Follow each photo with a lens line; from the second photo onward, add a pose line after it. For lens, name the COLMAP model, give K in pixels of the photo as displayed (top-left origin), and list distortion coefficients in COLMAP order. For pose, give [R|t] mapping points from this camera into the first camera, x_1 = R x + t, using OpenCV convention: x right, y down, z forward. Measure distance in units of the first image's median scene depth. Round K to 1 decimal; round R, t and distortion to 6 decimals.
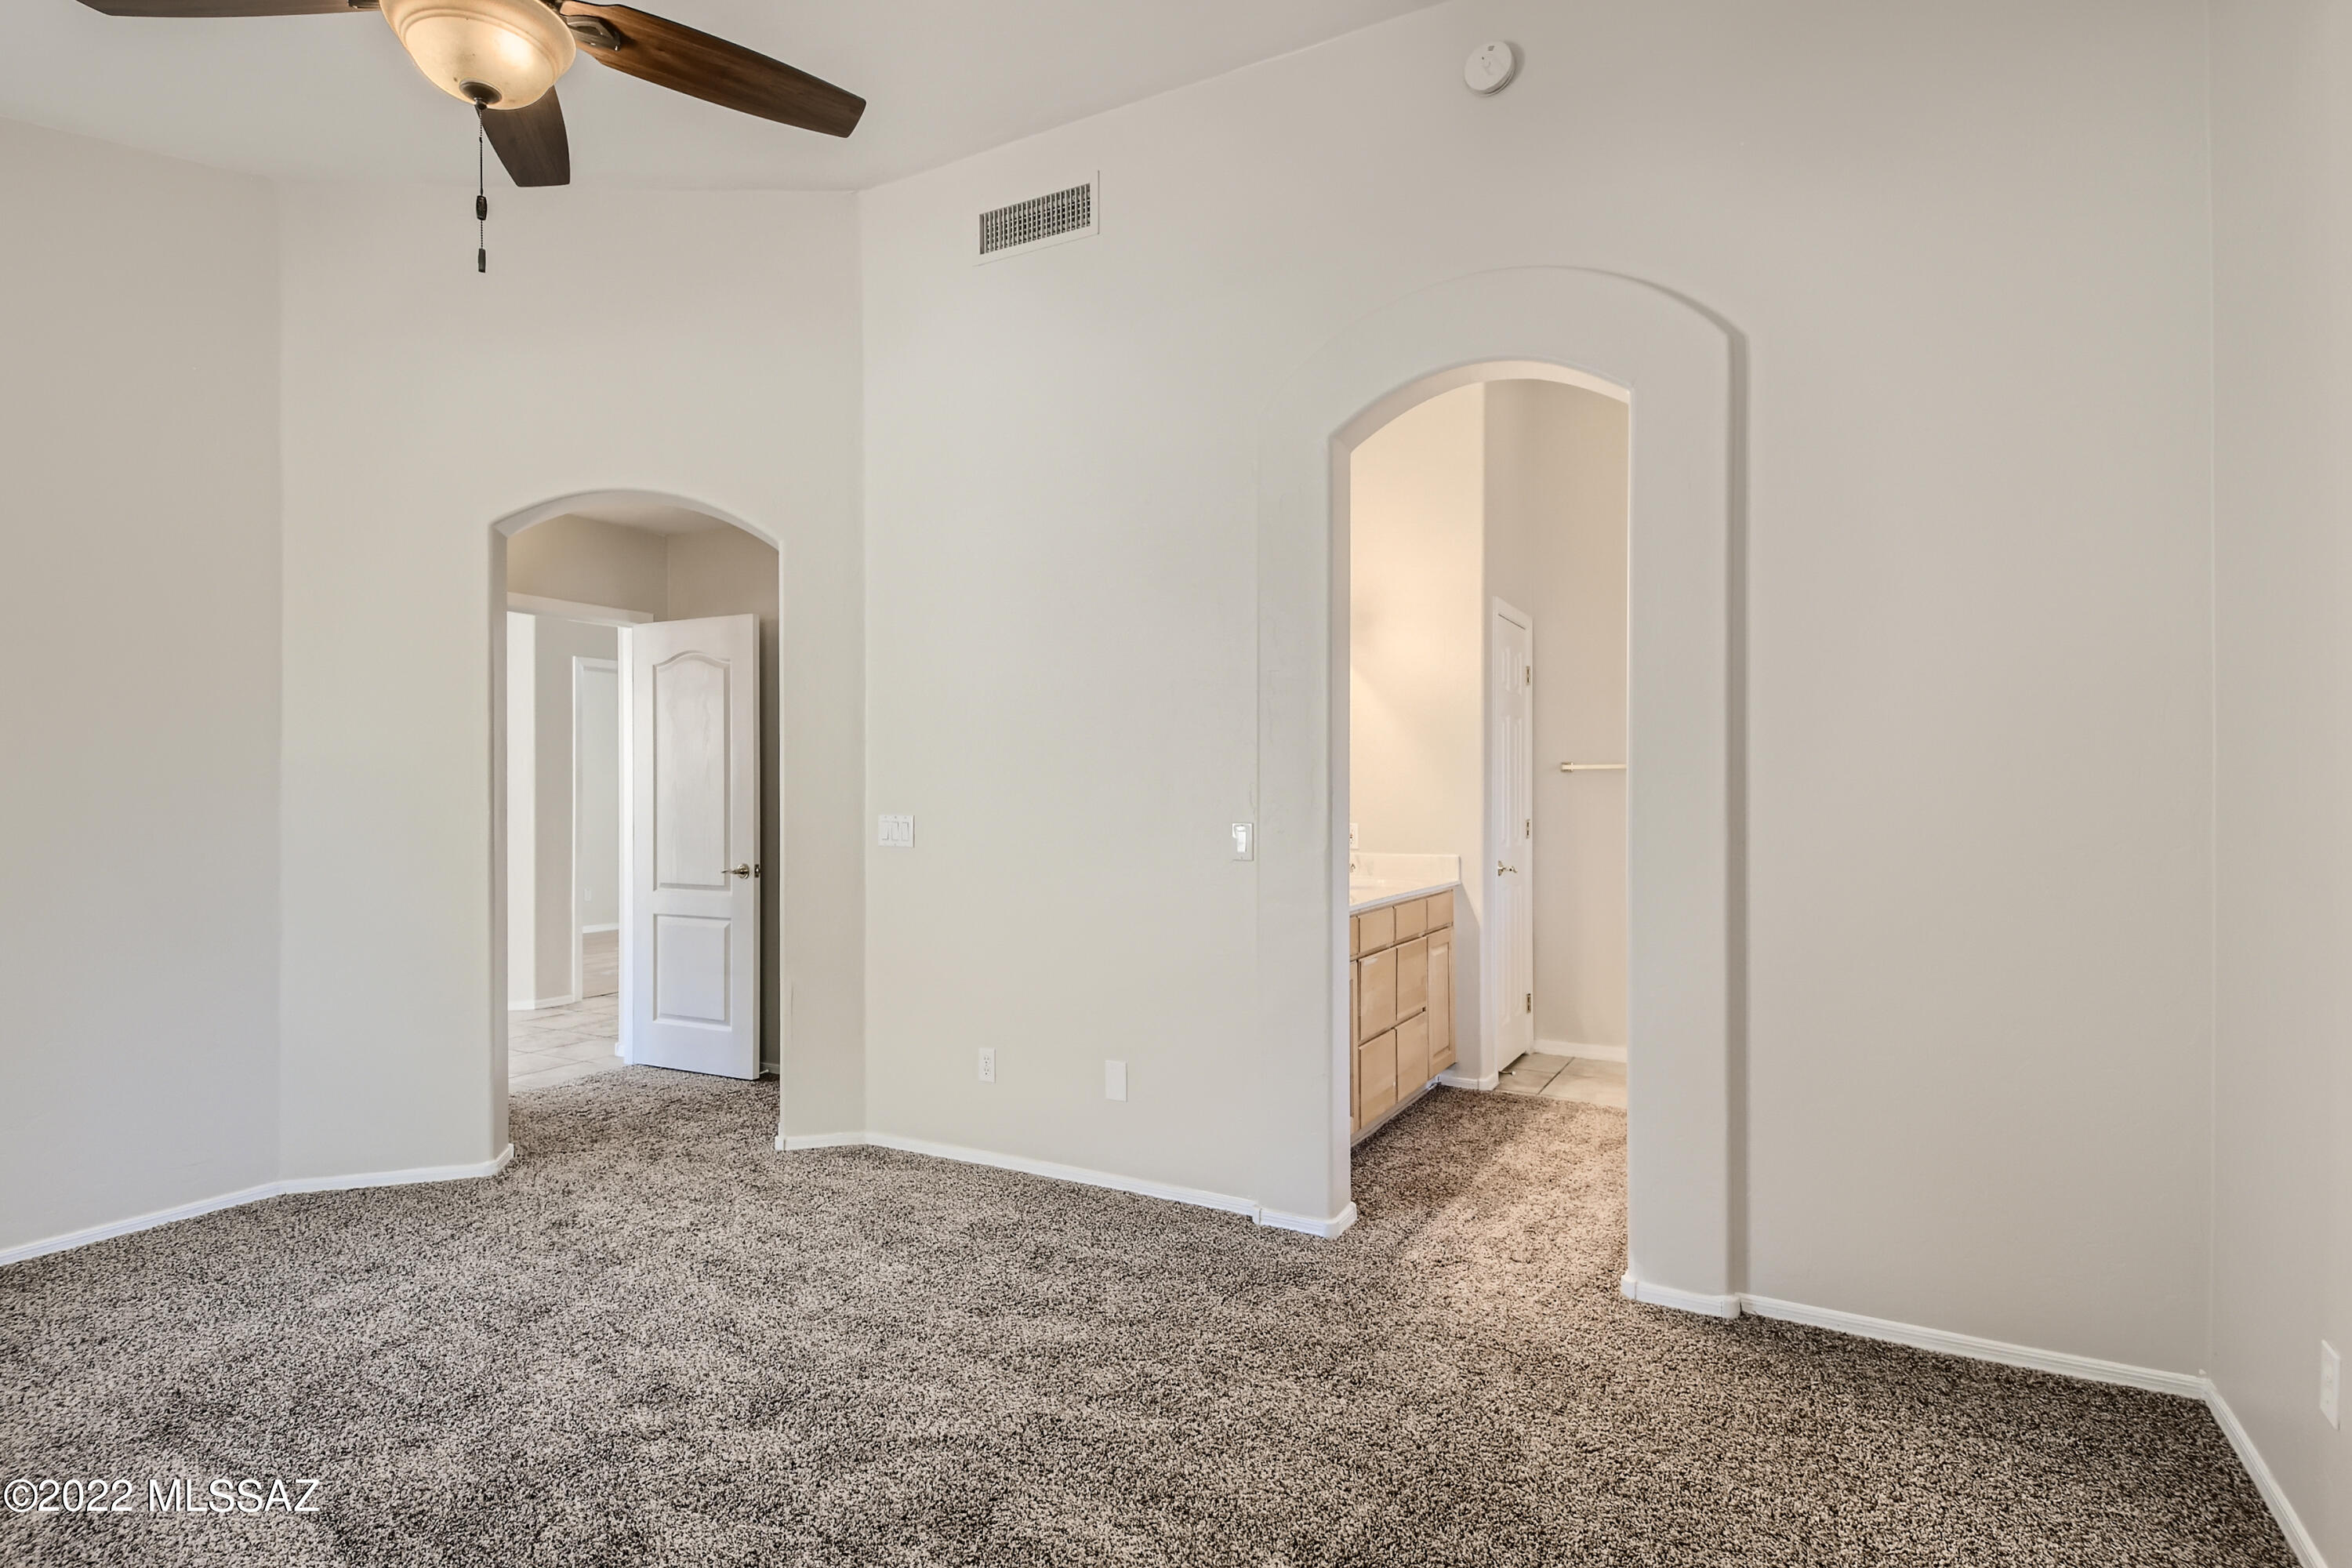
lens RADIAL K [[1192.1, 0, 1176.0], [0, 1192.1, 784.0], [0, 0, 1]] dist [0.012969, 0.000013]
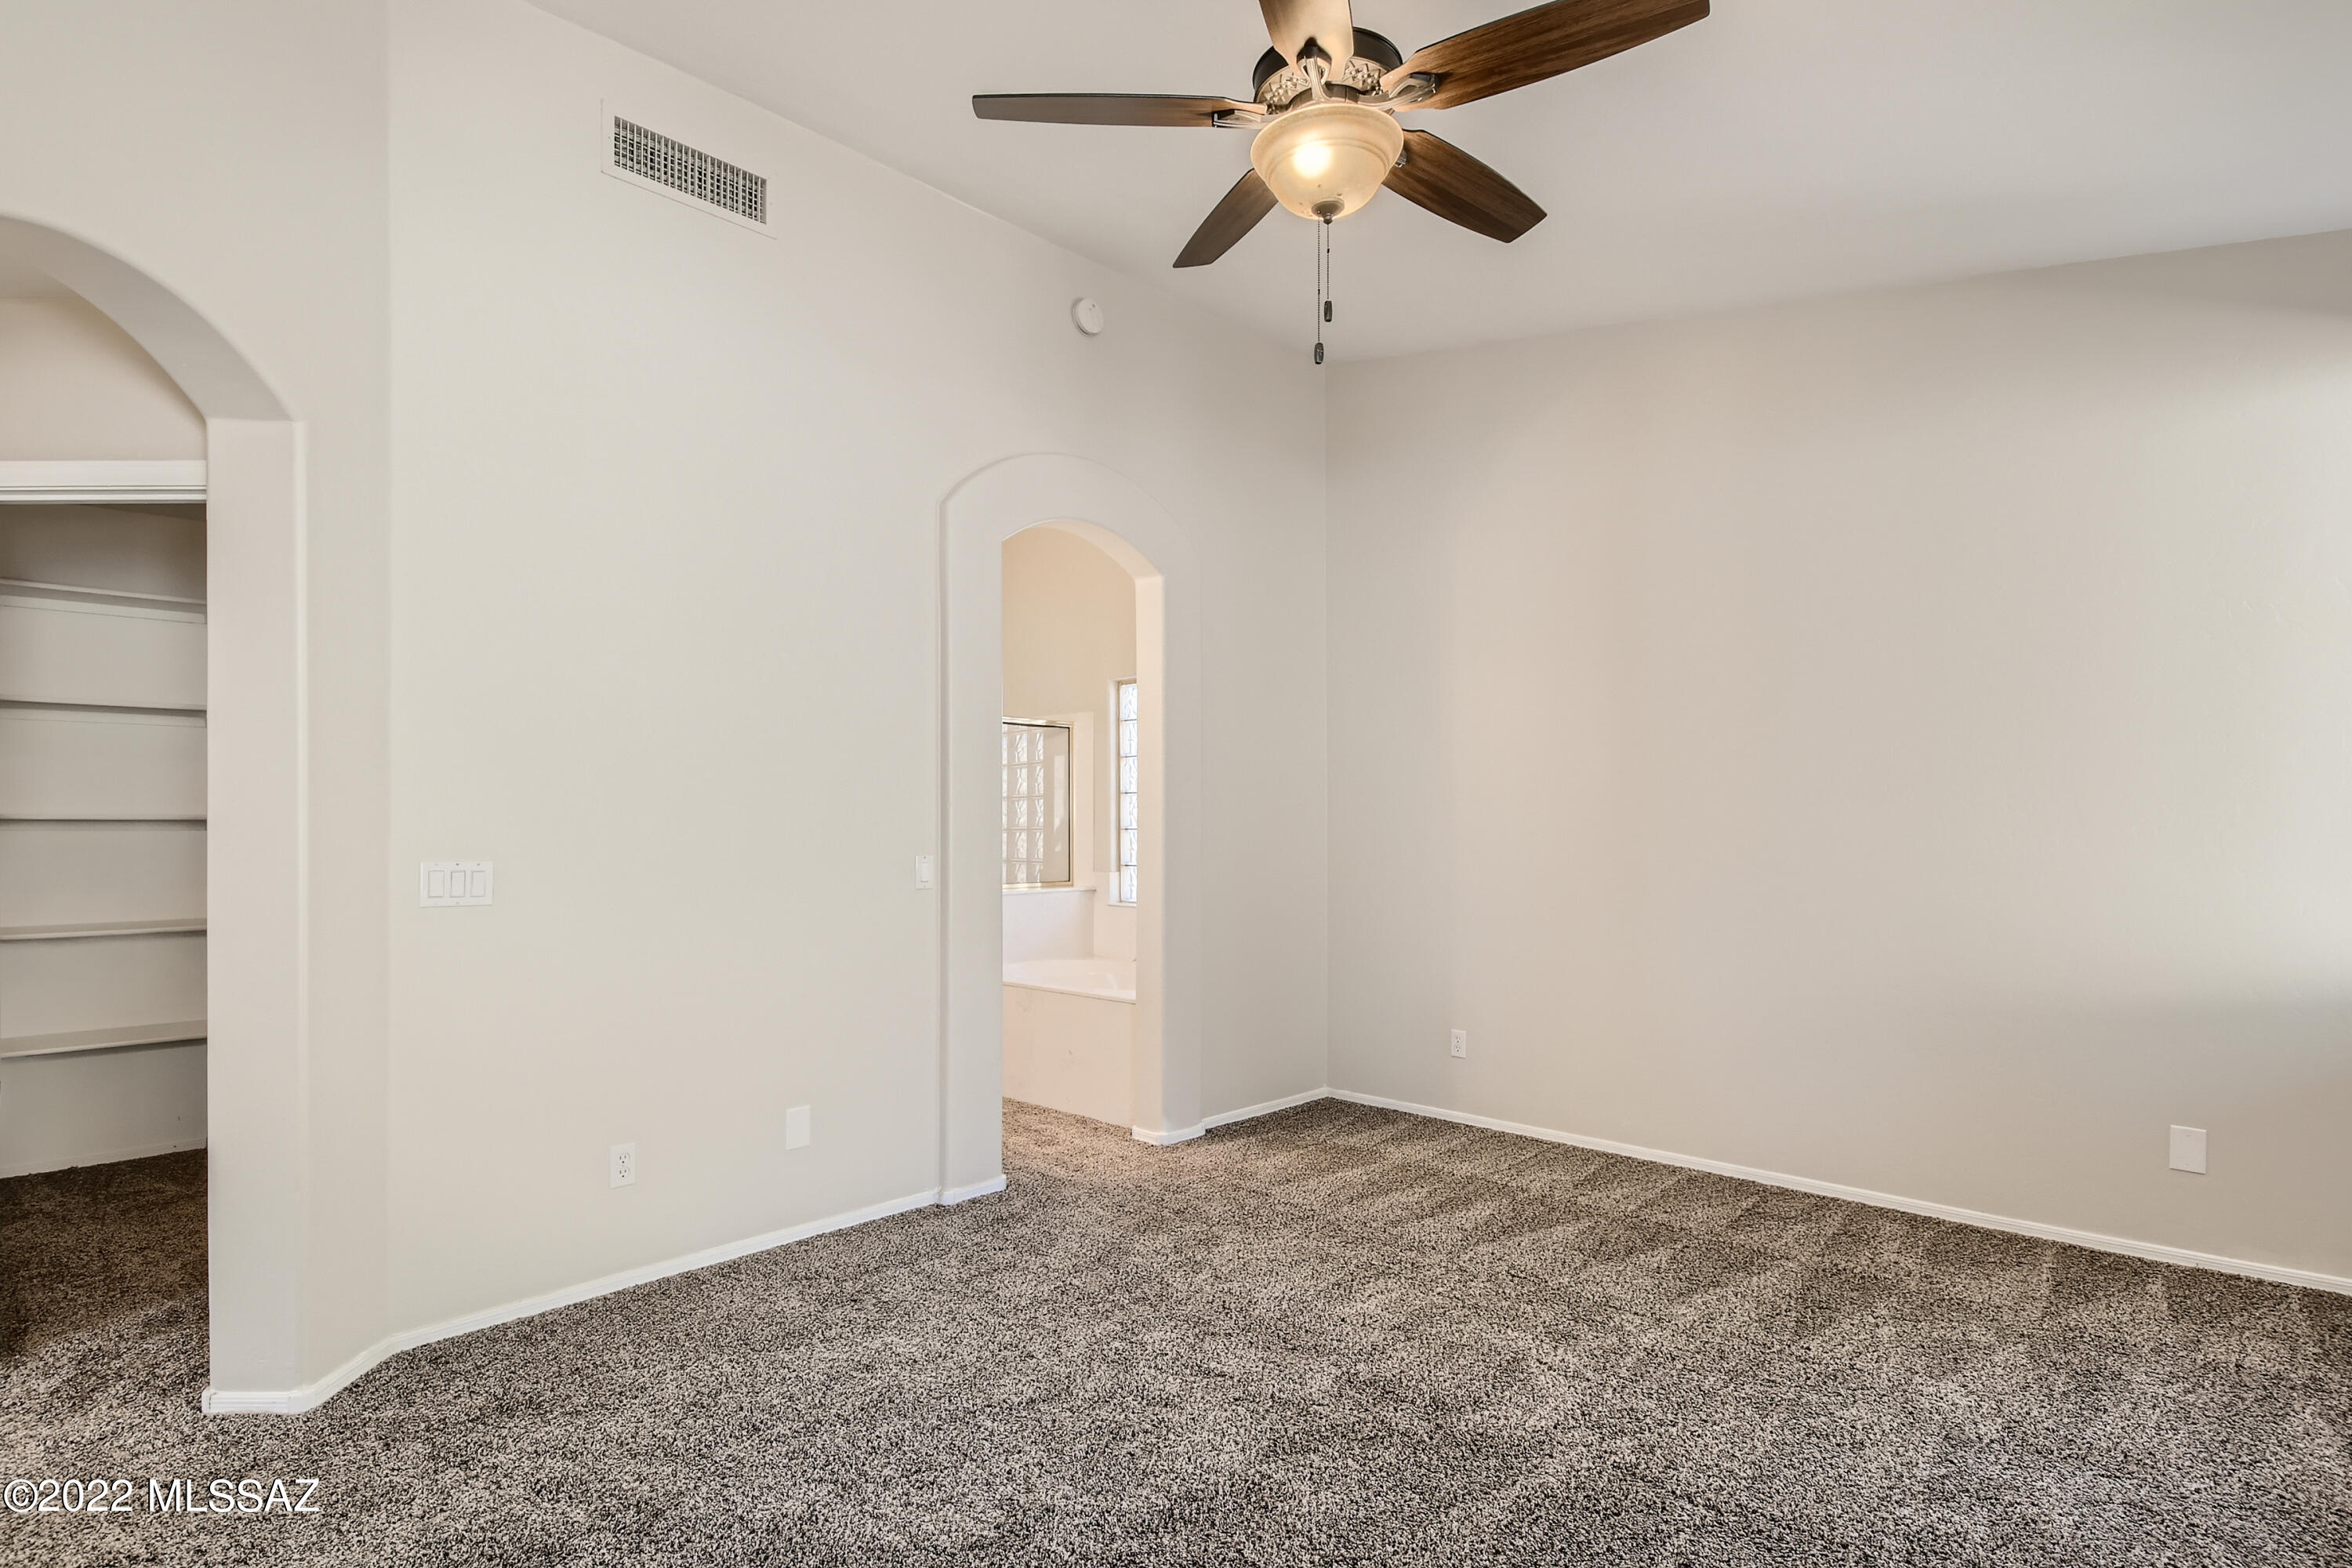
lens RADIAL K [[1192.1, 0, 1176.0], [0, 1192.1, 784.0], [0, 0, 1]] dist [0.012969, 0.000013]
pose [[0.265579, 0.026614, 0.963722, -0.884497], [-0.004518, 0.999642, -0.026361, -0.002792], [-0.964078, 0.002647, 0.265604, 0.440822]]
